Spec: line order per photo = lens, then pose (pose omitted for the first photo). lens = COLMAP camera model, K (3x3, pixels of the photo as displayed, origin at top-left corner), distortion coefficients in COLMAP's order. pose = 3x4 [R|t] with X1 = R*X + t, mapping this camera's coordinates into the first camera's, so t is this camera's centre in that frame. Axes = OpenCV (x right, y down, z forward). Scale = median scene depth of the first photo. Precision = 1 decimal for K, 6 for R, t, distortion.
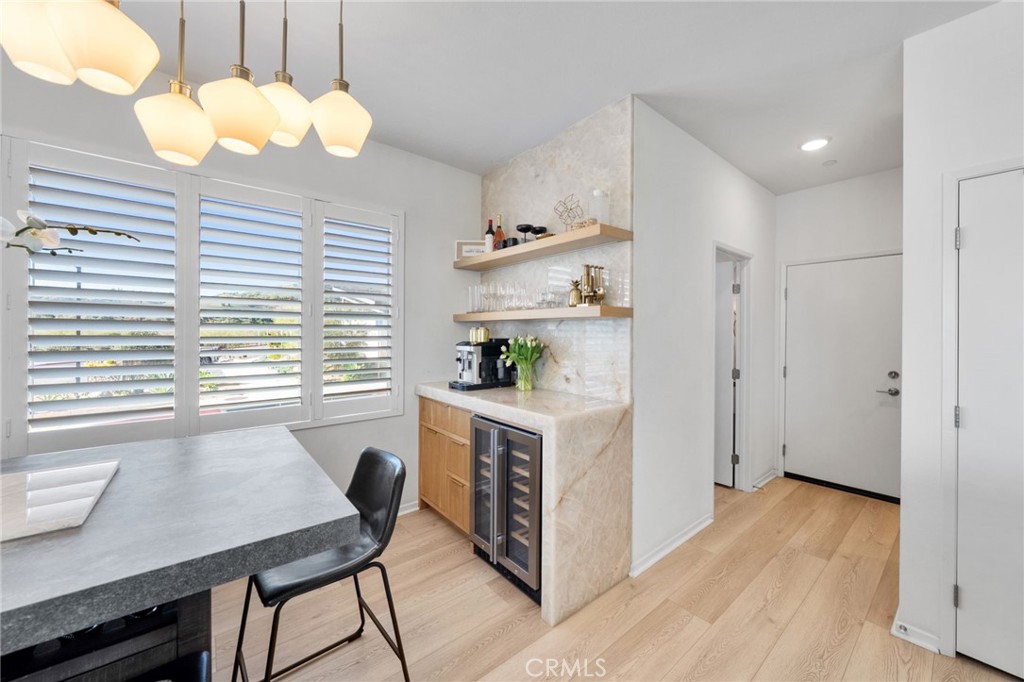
lens RADIAL K [[365.0, 0, 514.4], [0, 365.0, 334.9], [0, 0, 1]] dist [-0.000989, -0.000175]
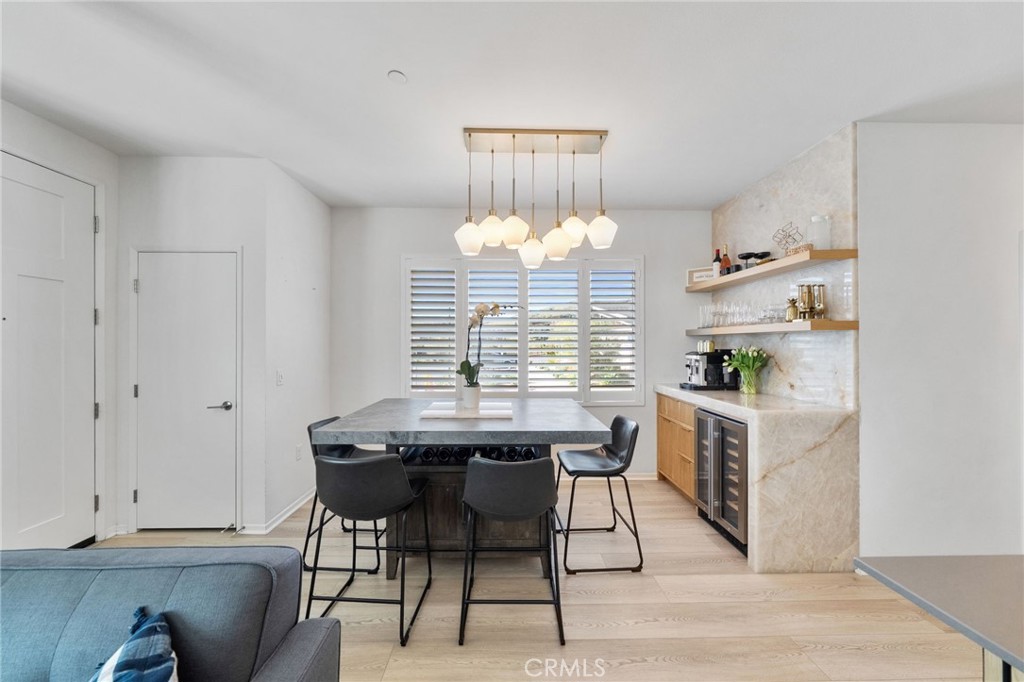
lens RADIAL K [[354.2, 0, 512.0], [0, 354.2, 341.0], [0, 0, 1]] dist [-0.001142, -0.000130]
pose [[0.774421, -0.011907, -0.632558, 0.185000], [0.002321, 0.999870, -0.015980, -0.000692], [0.632666, 0.010907, 0.774348, -0.410101]]
